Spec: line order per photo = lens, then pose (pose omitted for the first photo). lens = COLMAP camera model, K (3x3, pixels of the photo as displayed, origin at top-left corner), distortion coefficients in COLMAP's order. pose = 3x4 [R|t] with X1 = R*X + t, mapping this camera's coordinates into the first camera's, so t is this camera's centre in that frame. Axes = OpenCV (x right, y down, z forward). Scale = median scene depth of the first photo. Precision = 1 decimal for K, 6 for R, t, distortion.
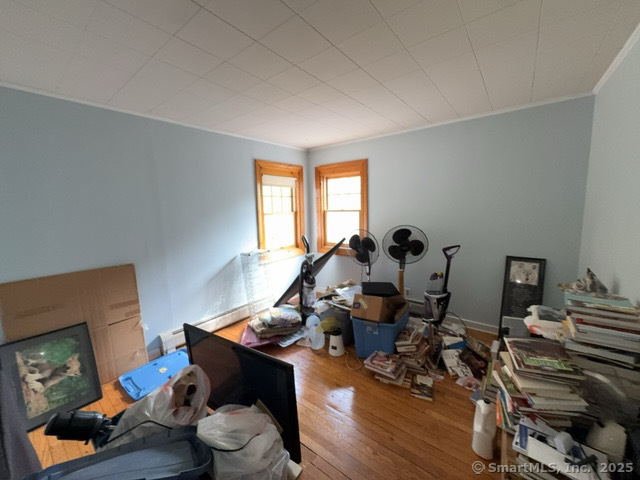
lens RADIAL K [[255.3, 0, 320.0], [0, 255.3, 240.0], [0, 0, 1]] dist [-0.001602, 0.000292]
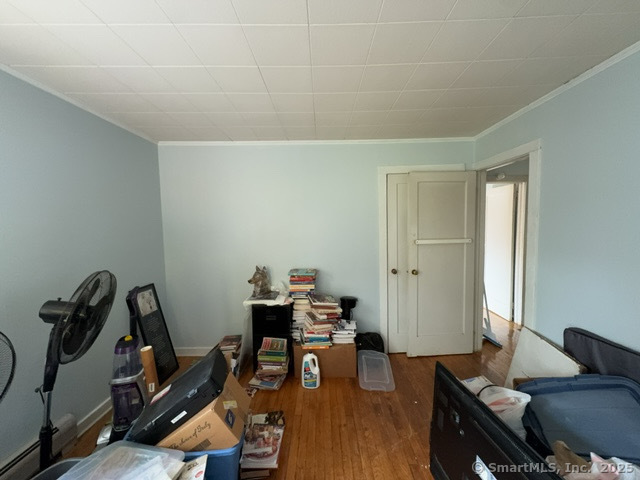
lens RADIAL K [[255.3, 0, 320.0], [0, 255.3, 240.0], [0, 0, 1]] dist [-0.001602, 0.000292]
pose [[-0.637373, 0.006802, 0.770526, -0.360388], [0.115745, 0.989461, 0.087009, -0.112558], [-0.761813, 0.144642, -0.631442, 1.112111]]
